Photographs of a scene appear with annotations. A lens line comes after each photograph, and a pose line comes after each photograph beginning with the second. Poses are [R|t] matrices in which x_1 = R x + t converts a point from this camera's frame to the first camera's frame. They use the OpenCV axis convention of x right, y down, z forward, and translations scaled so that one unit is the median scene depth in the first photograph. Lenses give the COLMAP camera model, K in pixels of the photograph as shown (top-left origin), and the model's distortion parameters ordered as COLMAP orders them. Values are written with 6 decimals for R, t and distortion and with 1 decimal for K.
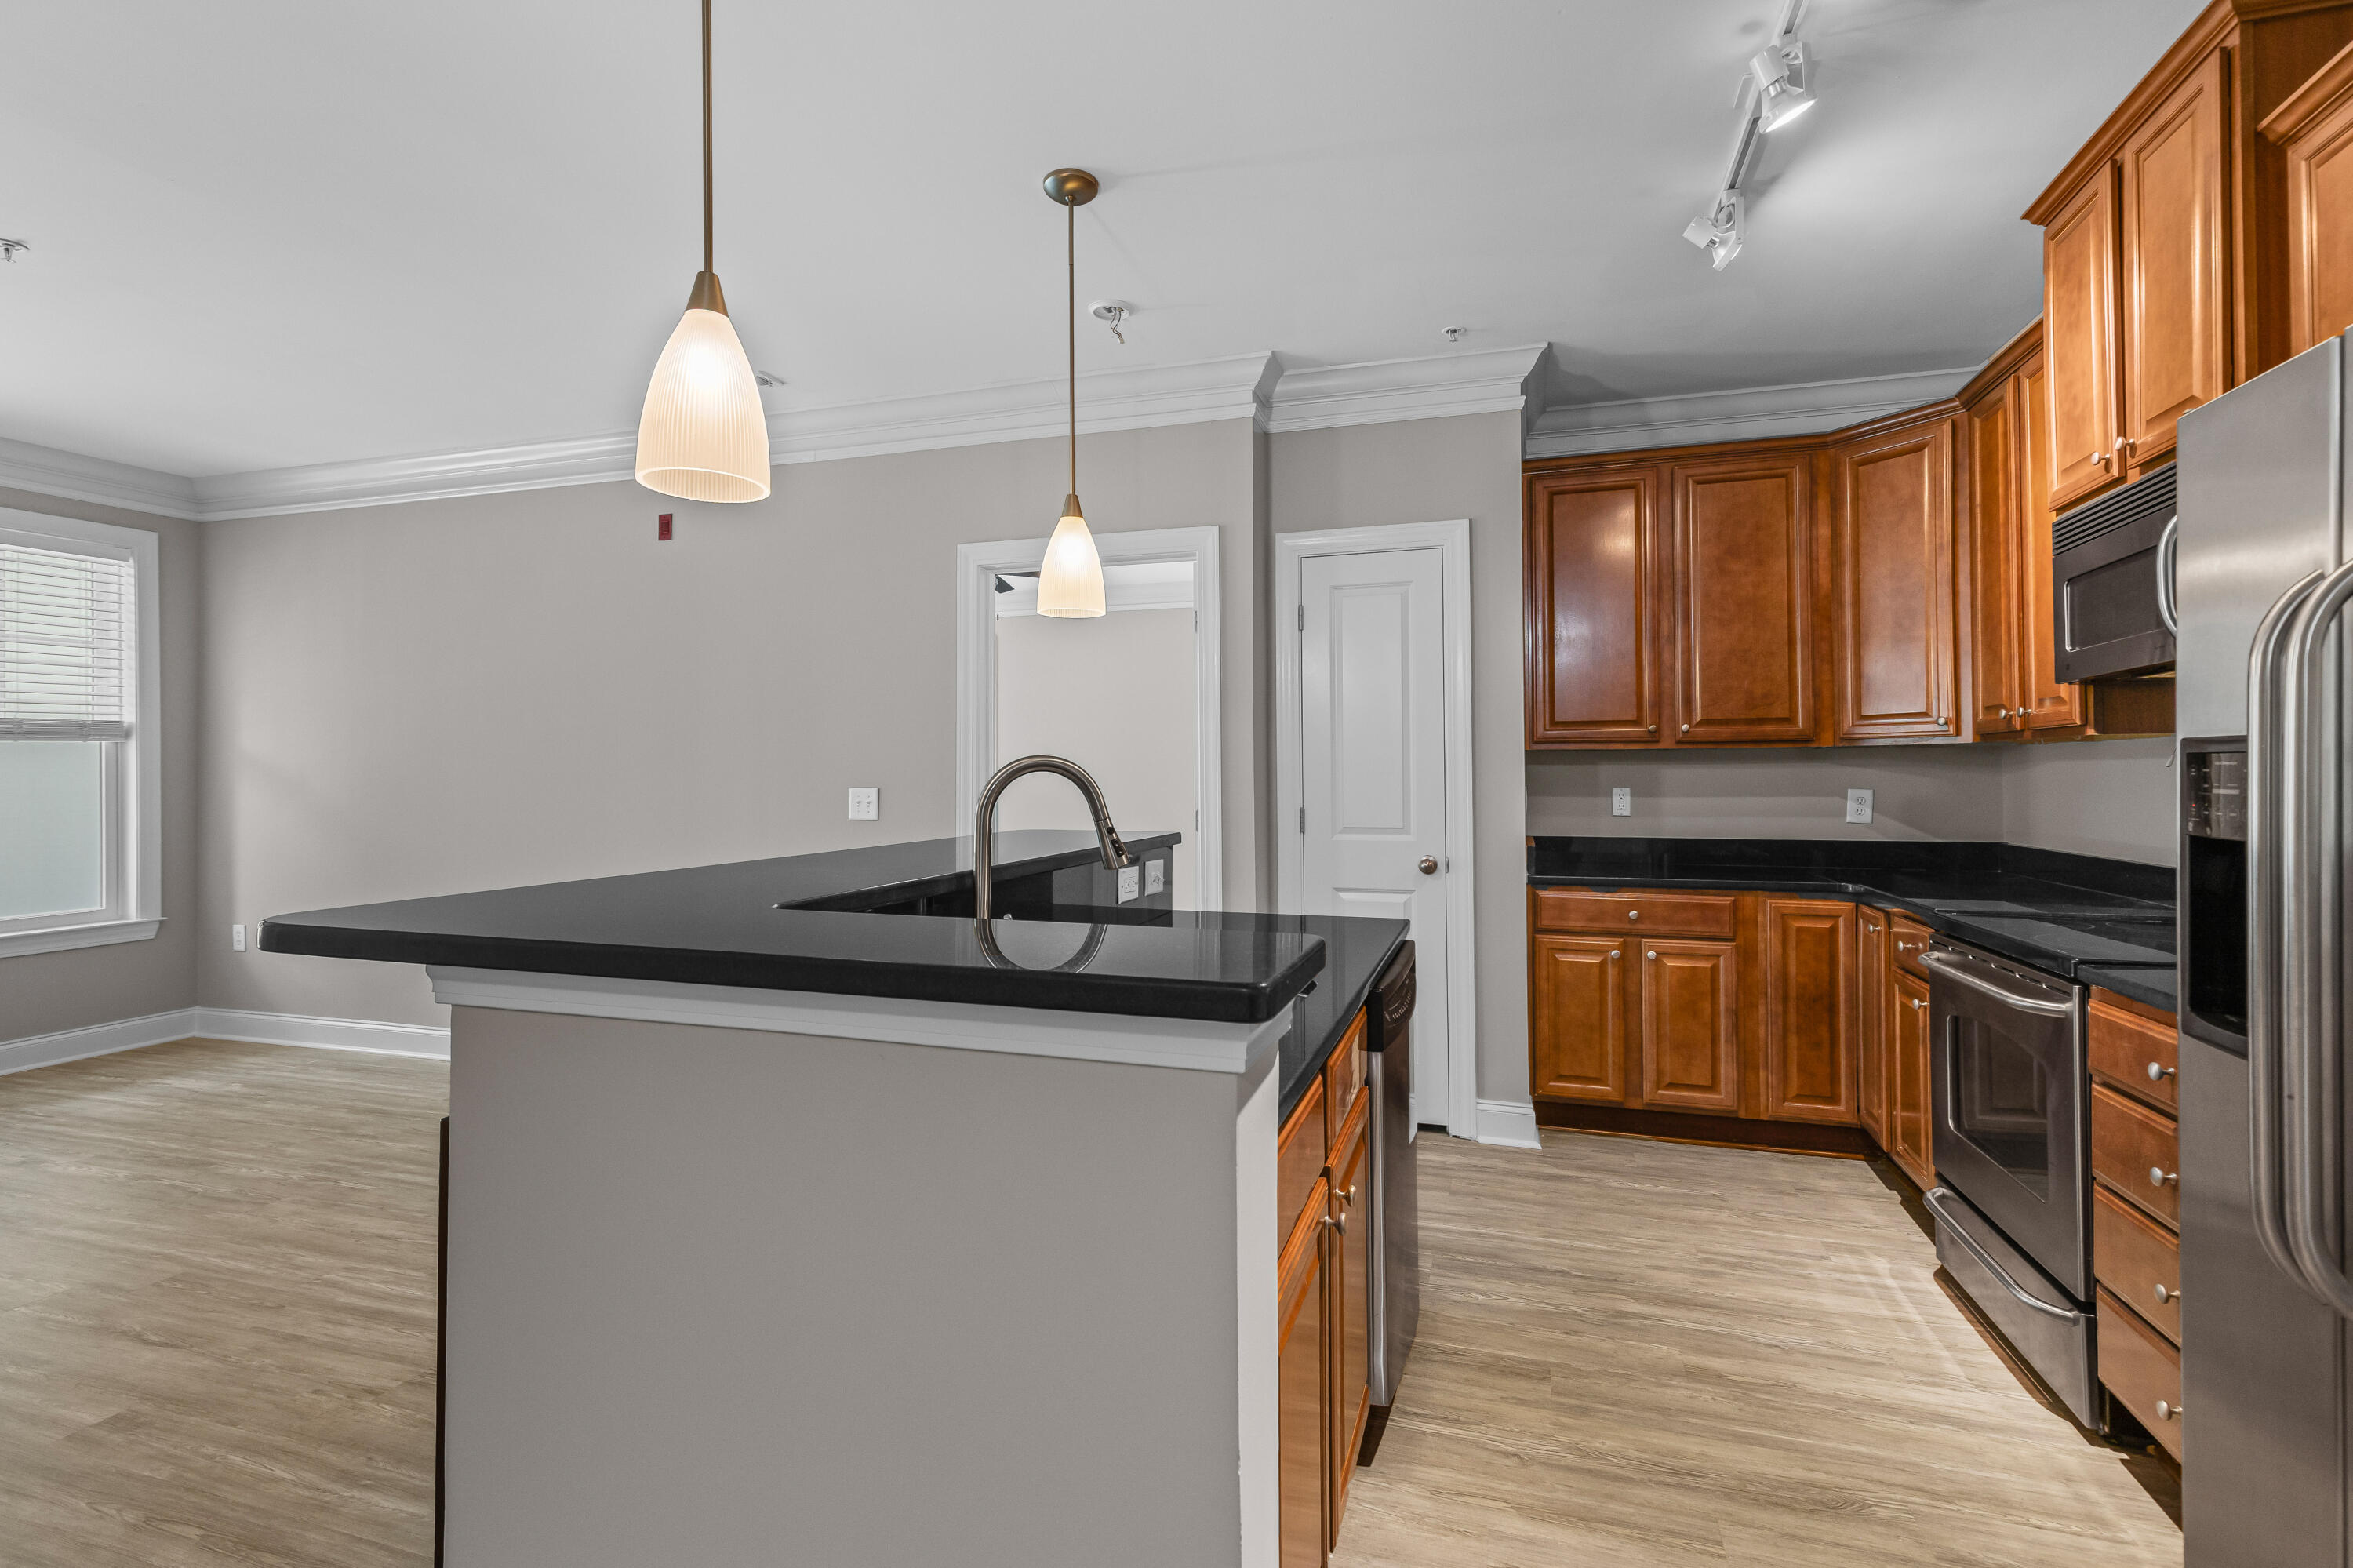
lens RADIAL K [[1078.6, 0, 1200.8], [0, 1078.6, 761.9], [0, 0, 1]] dist [0.001410, 0.000541]
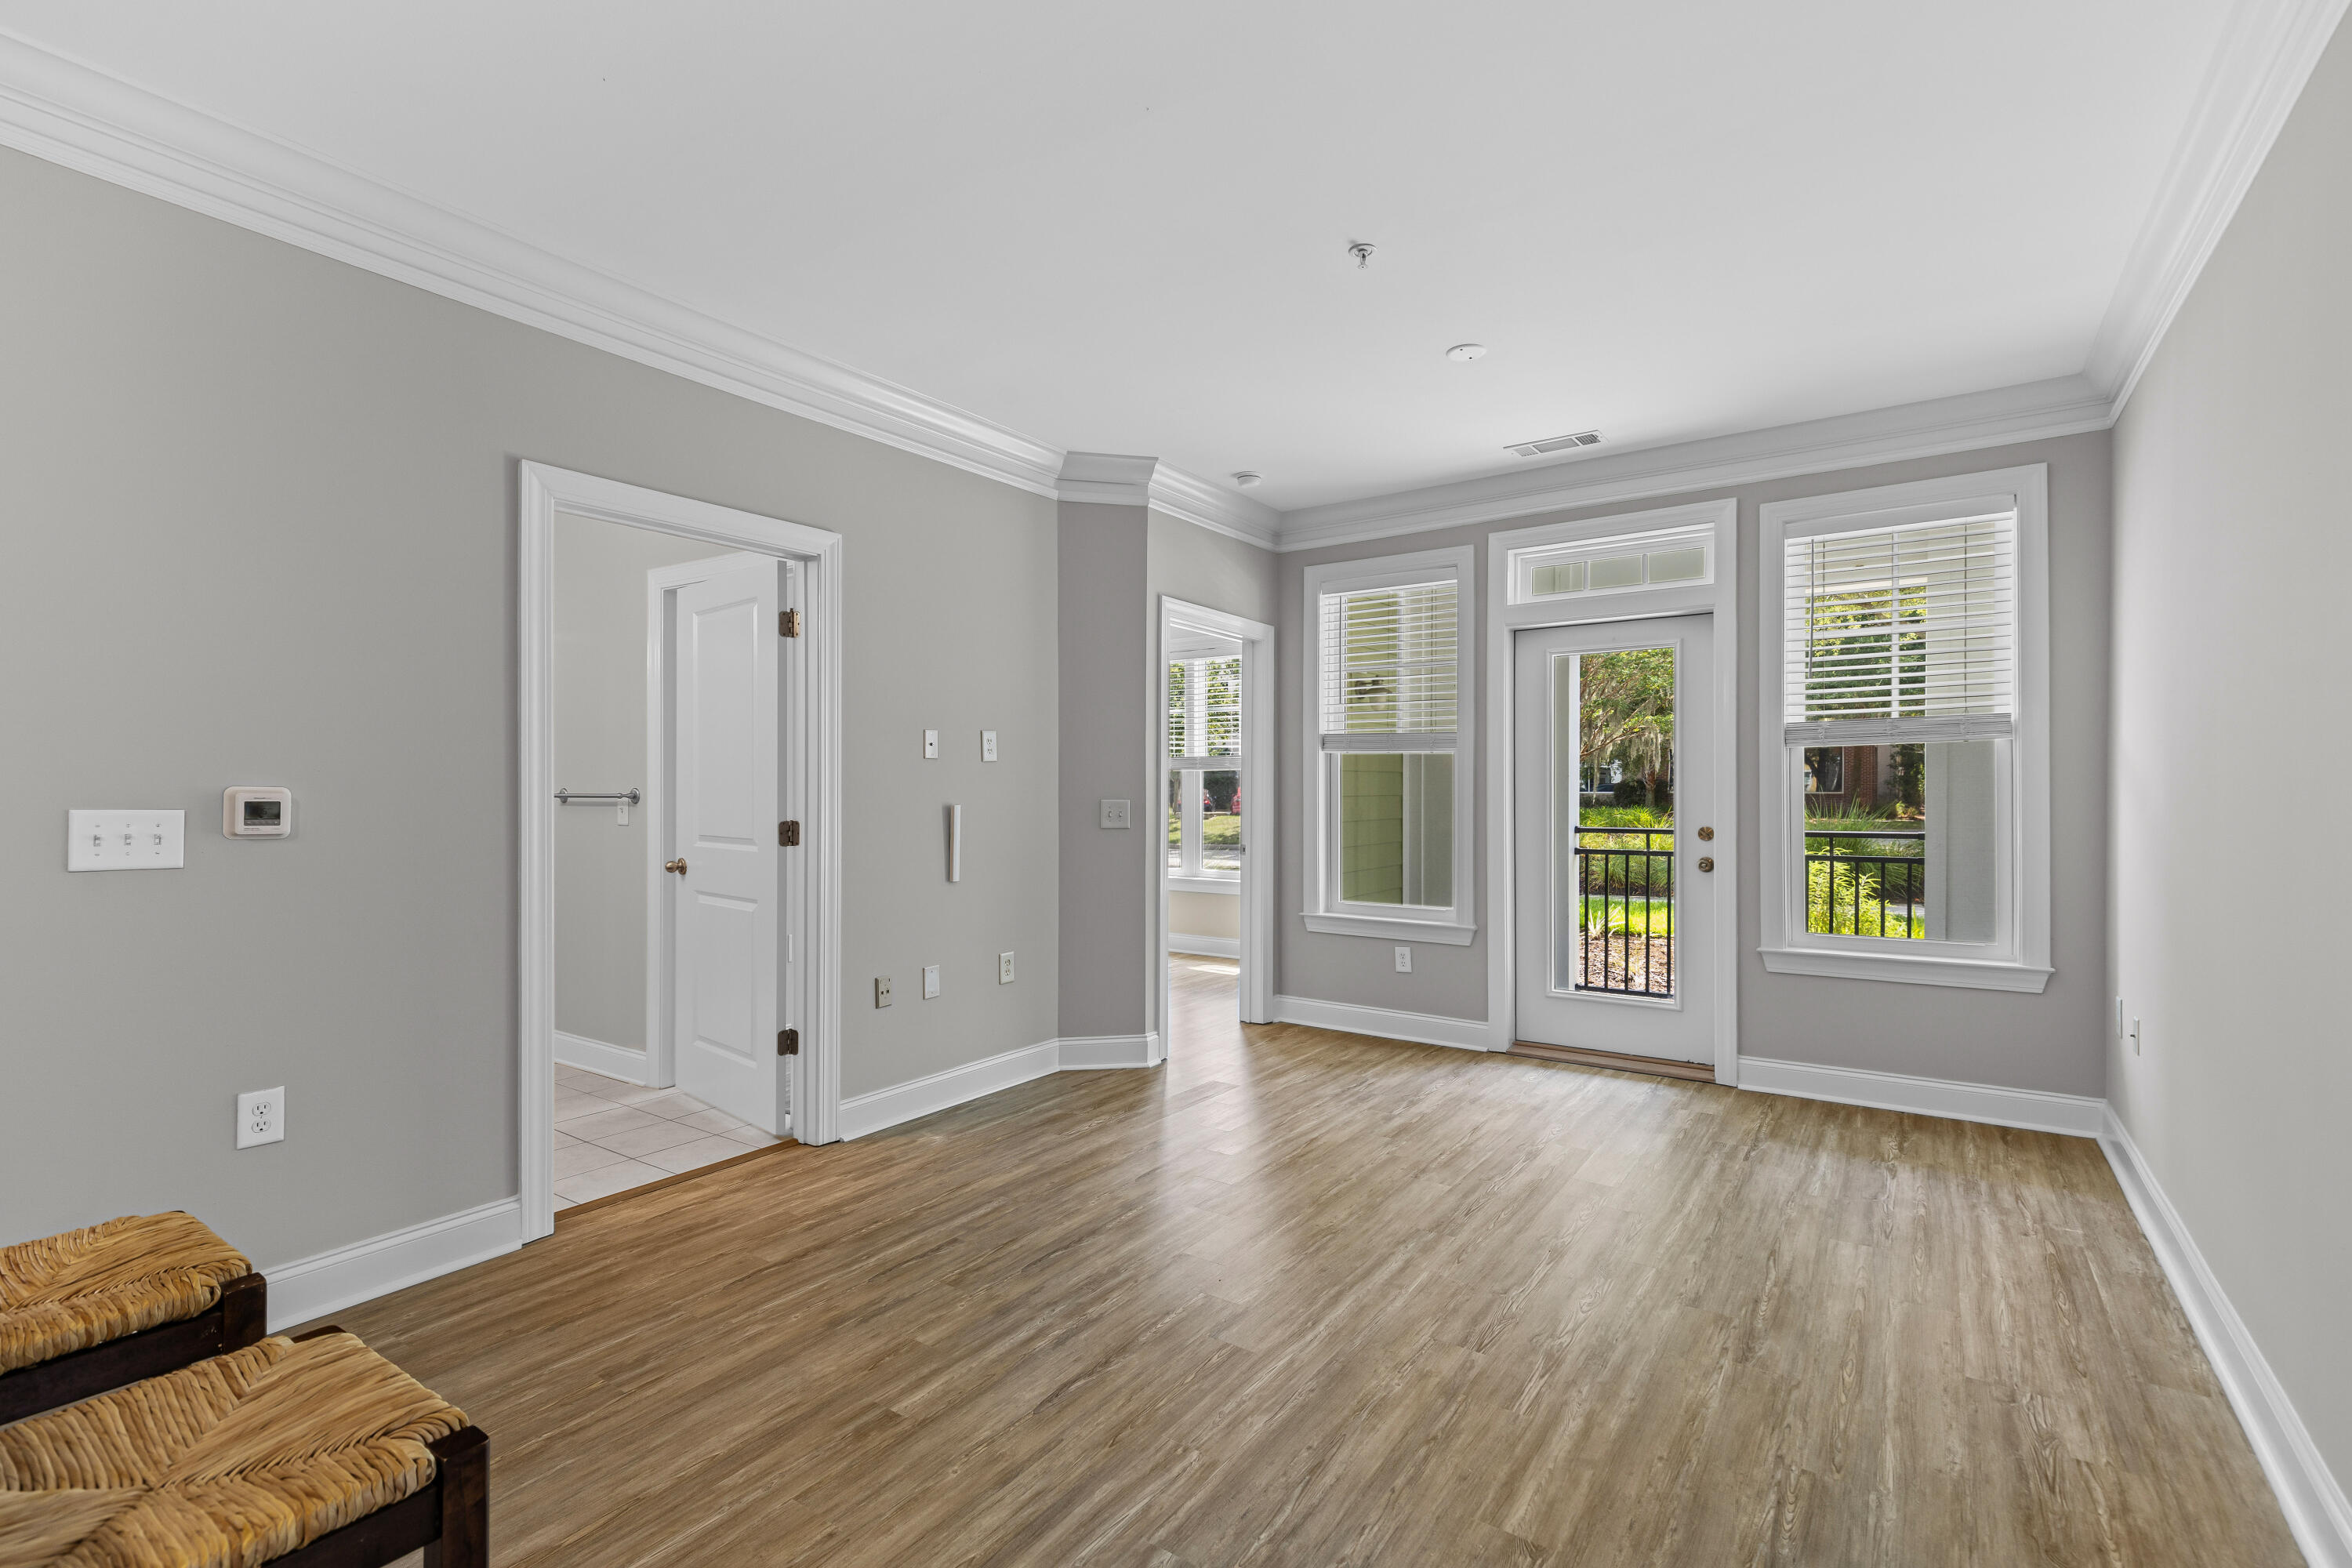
lens RADIAL K [[1070.2, 0, 1192.2], [0, 1070.2, 795.7], [0, 0, 1]] dist [0.003103, 0.000194]
pose [[-0.303245, 0.012177, -0.952835, -0.090395], [0.010928, 0.999897, 0.009300, 0.013445], [0.952850, -0.007593, -0.303346, 0.984827]]
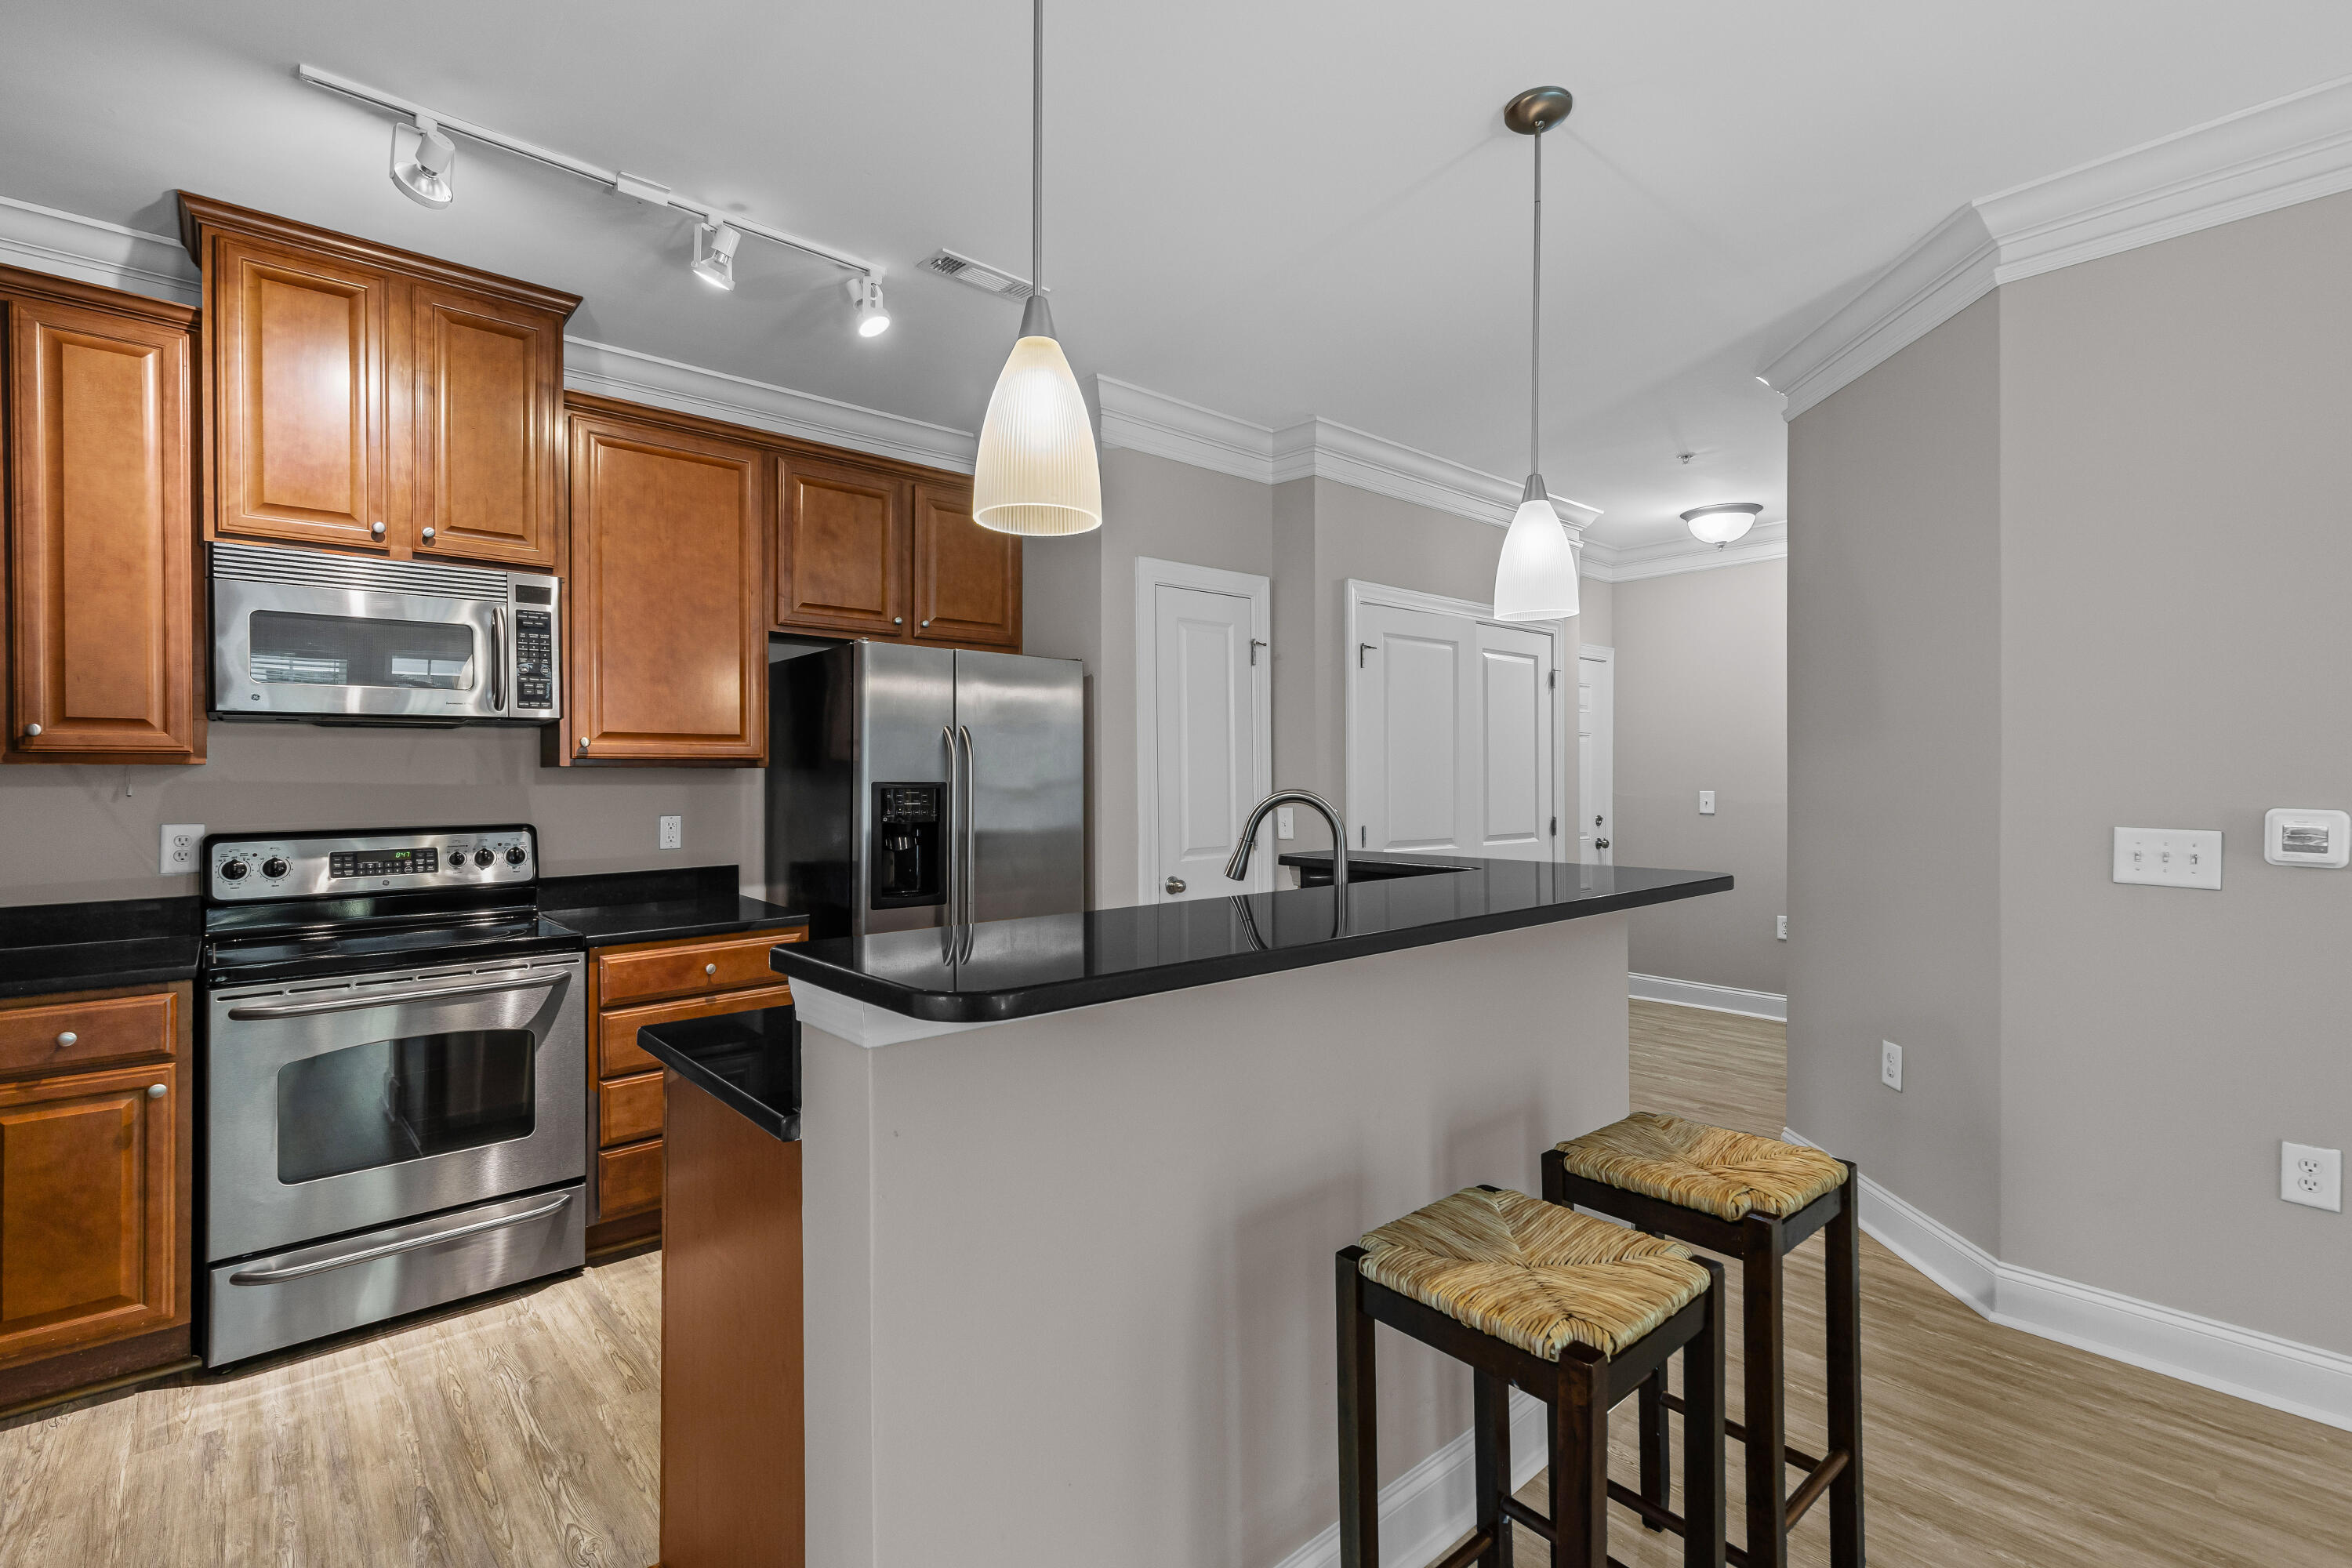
lens RADIAL K [[1059.0, 0, 1180.2], [0, 1059.0, 777.0], [0, 0, 1]] dist [0.002657, 0.000152]
pose [[-0.850357, 0.003551, 0.526195, -0.348033], [-0.002849, 0.999931, -0.011353, -0.003534], [-0.526199, -0.011154, -0.850288, 1.081860]]
